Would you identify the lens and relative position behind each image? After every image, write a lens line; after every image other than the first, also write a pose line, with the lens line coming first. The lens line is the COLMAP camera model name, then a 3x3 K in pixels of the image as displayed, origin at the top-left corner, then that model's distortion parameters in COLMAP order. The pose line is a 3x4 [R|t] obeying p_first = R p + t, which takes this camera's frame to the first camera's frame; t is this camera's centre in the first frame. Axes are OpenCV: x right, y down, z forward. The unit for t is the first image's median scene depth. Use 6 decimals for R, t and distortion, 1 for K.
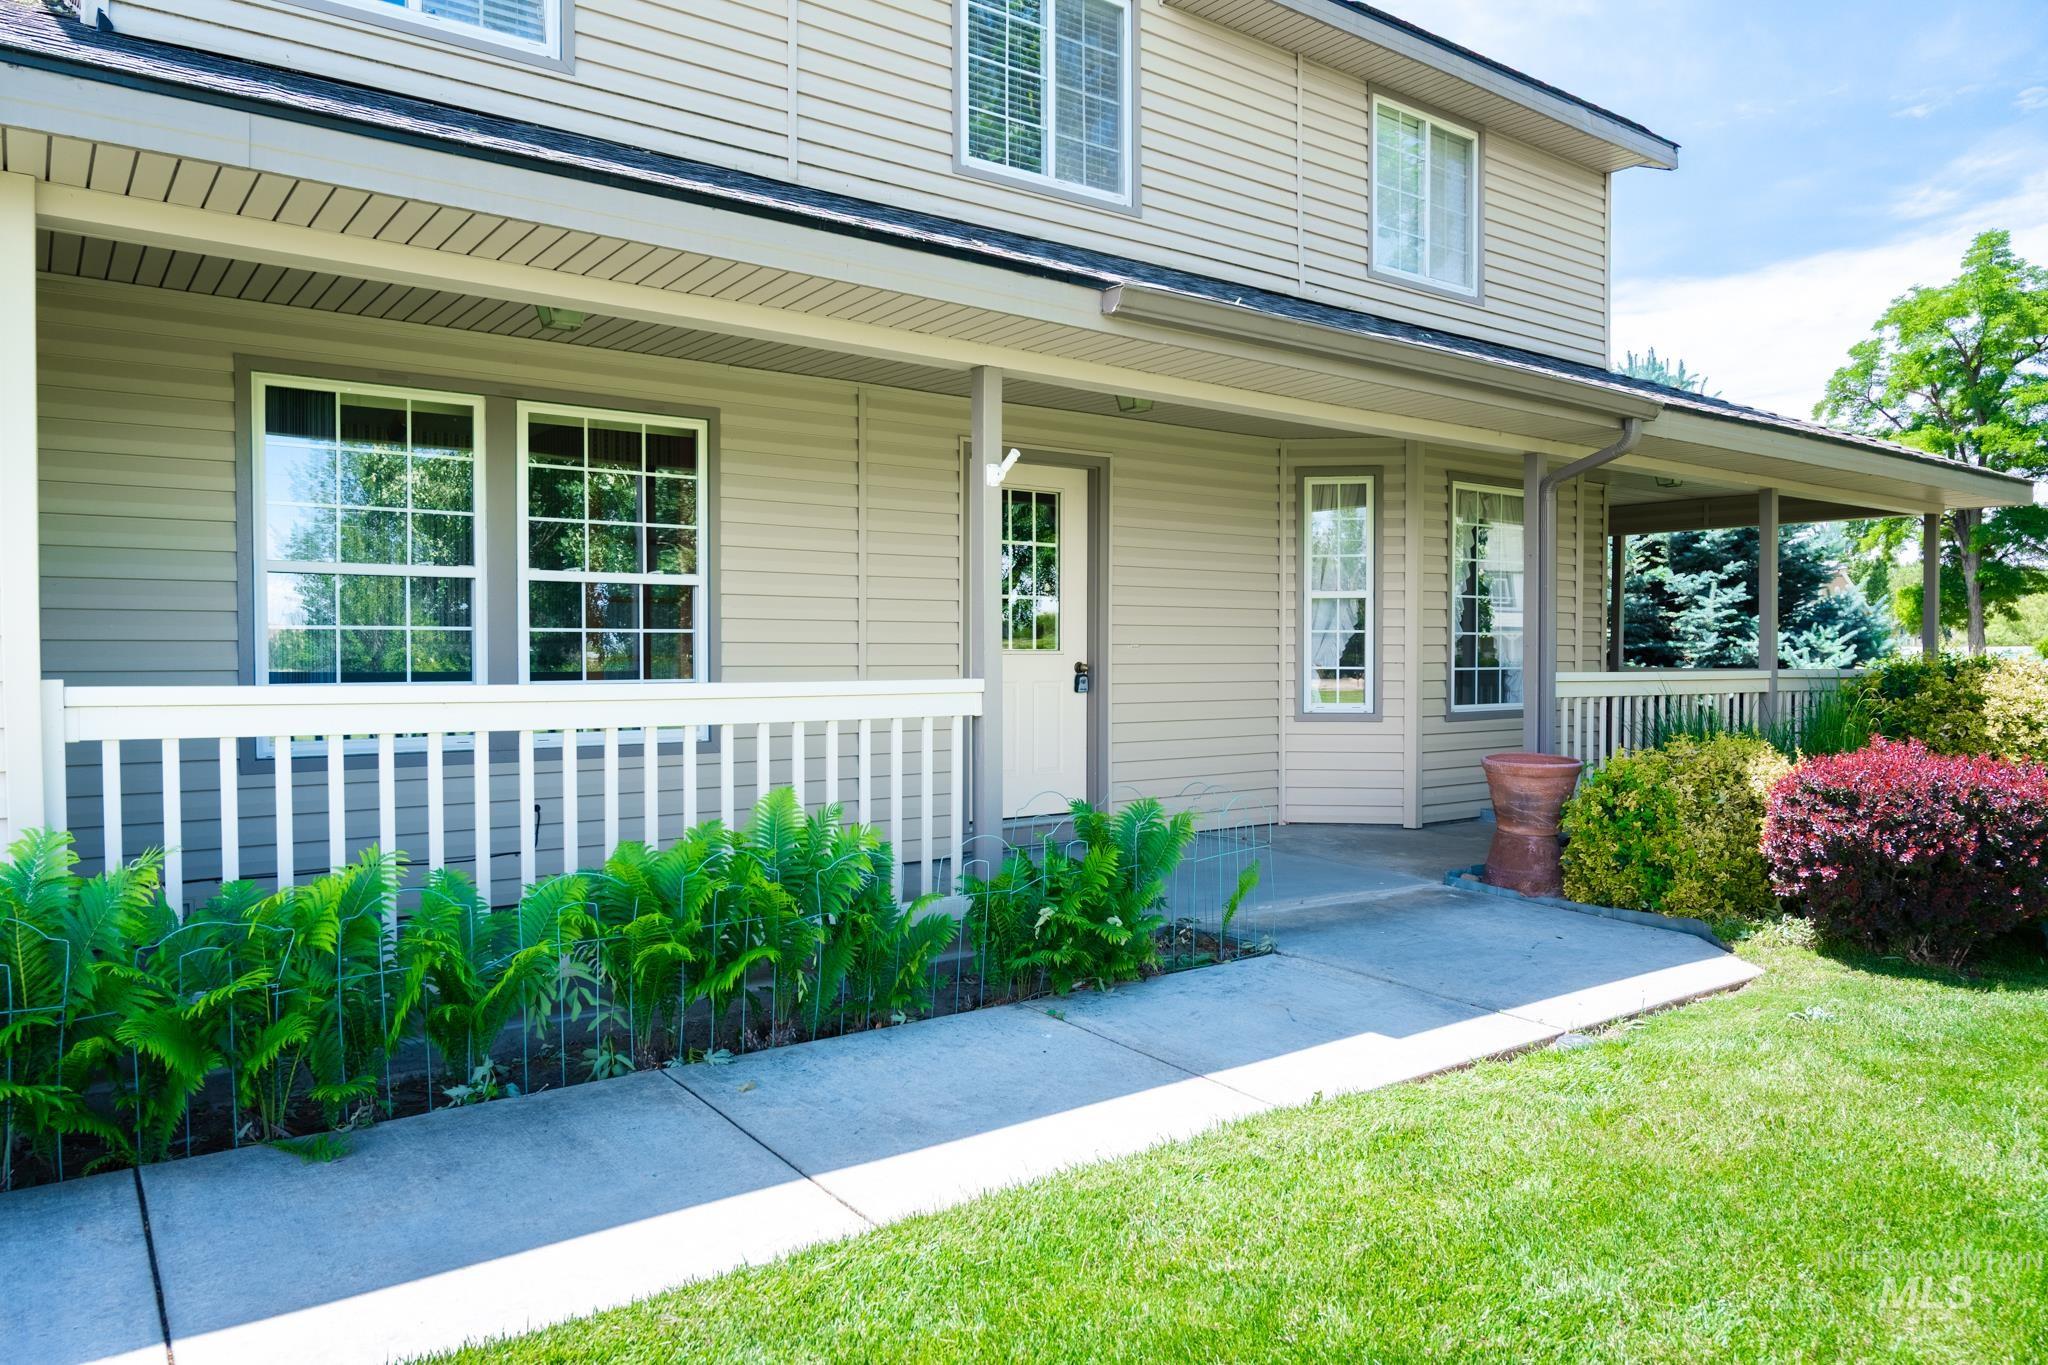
lens RADIAL K [[1356.7, 0, 1026.2], [0, 1356.7, 680.3], [0, 0, 1]] dist [-0.009080, 0.001092]
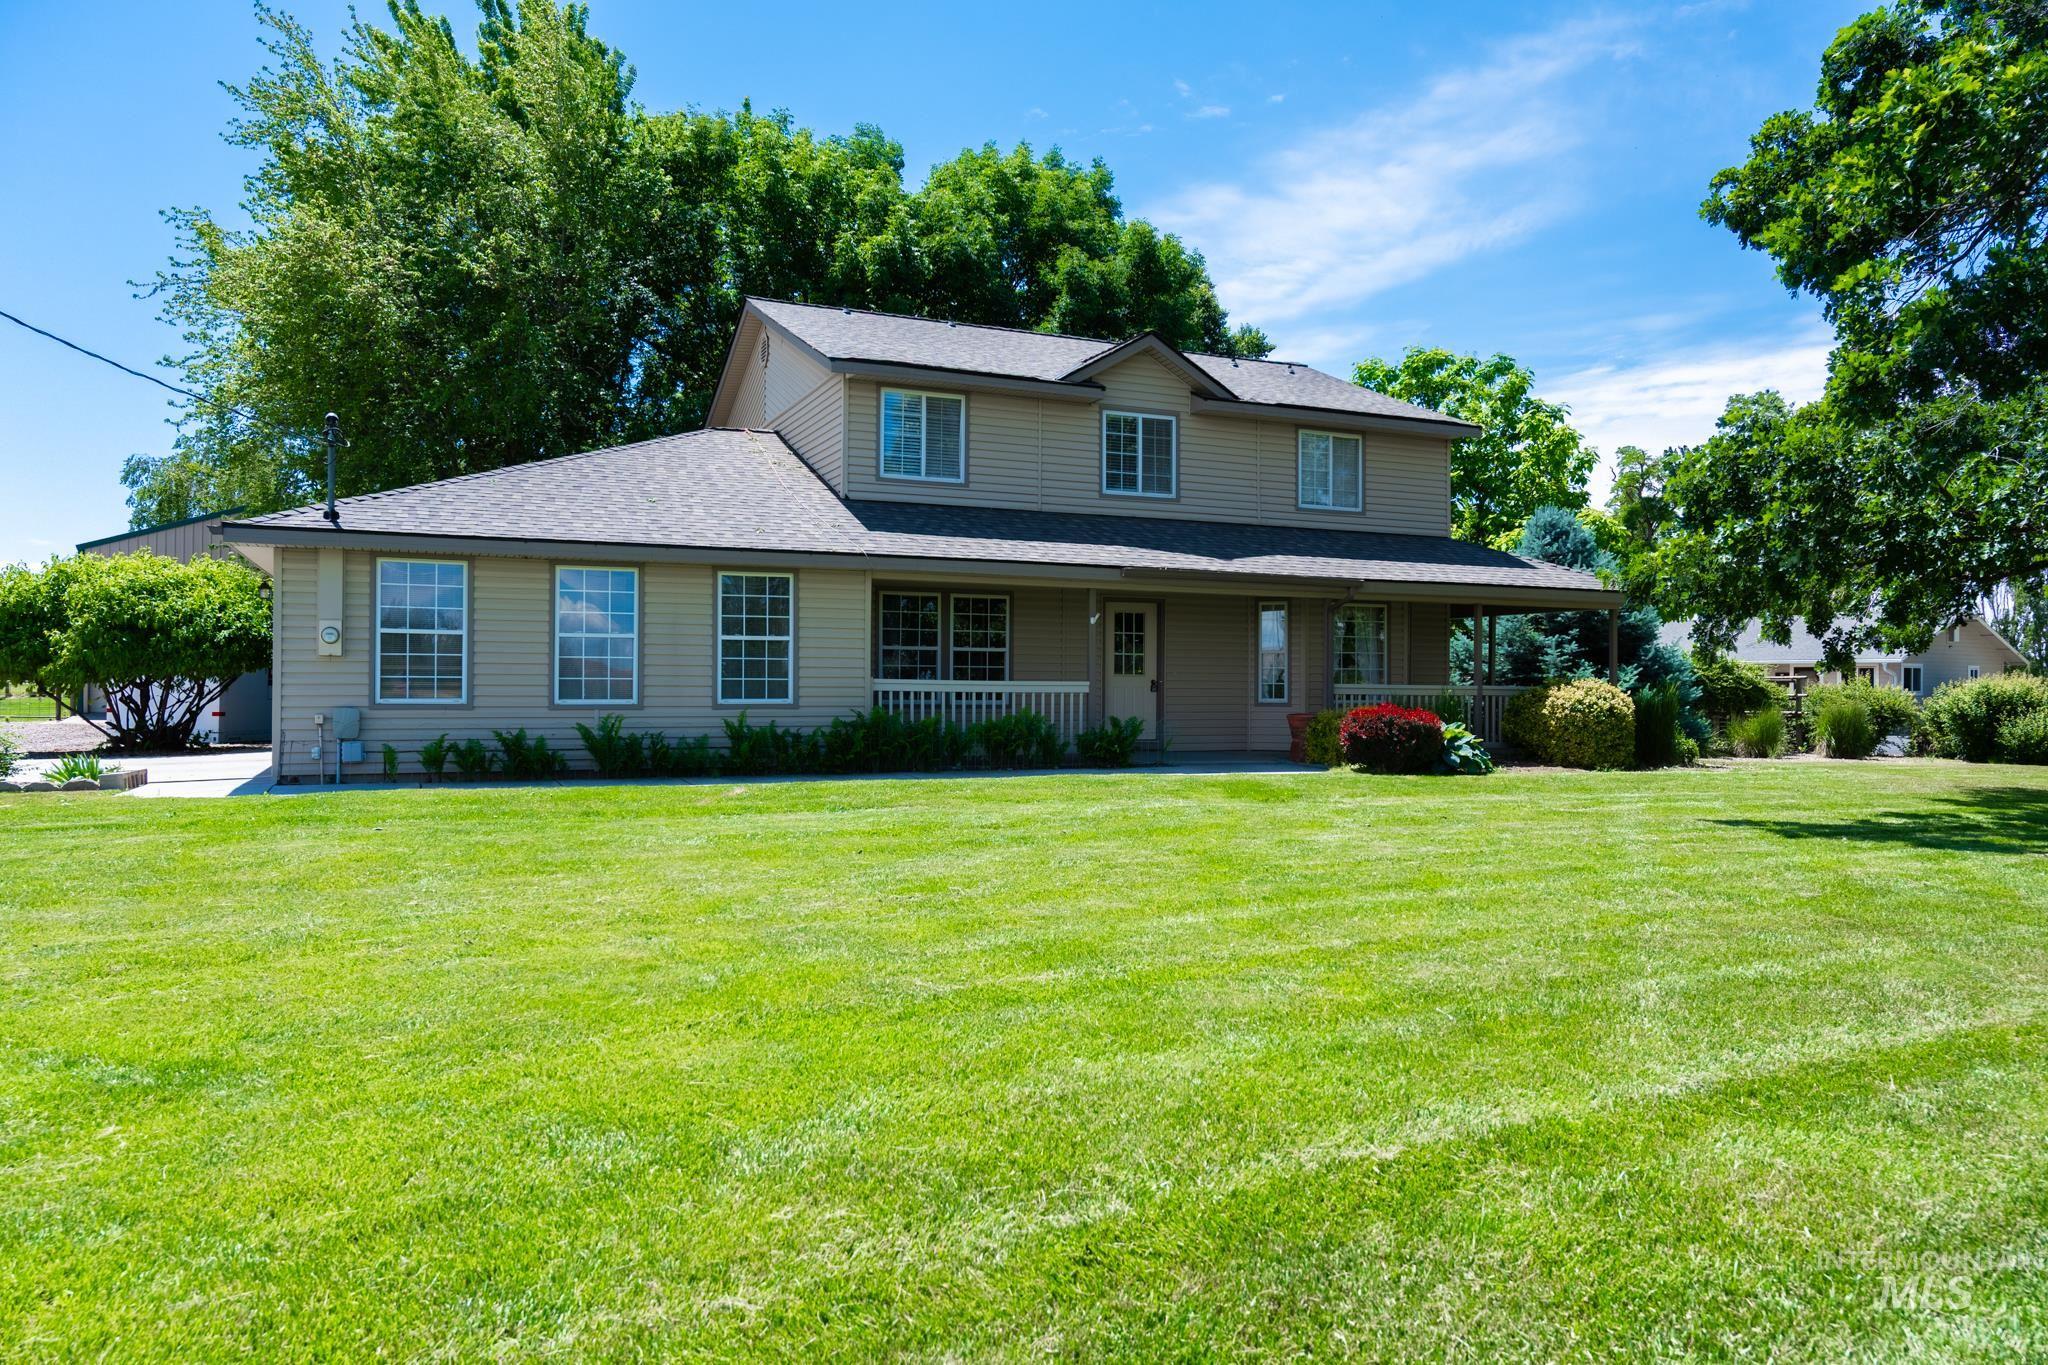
lens RADIAL K [[1356.7, 0, 1023.9], [0, 1356.7, 684.0], [0, 0, 1]] dist [-0.009080, 0.001092]
pose [[0.976151, 0.002960, -0.217073, 0.372837], [-0.008850, 0.999618, -0.026167, 0.065654], [0.216912, 0.027464, 0.975805, -1.598088]]
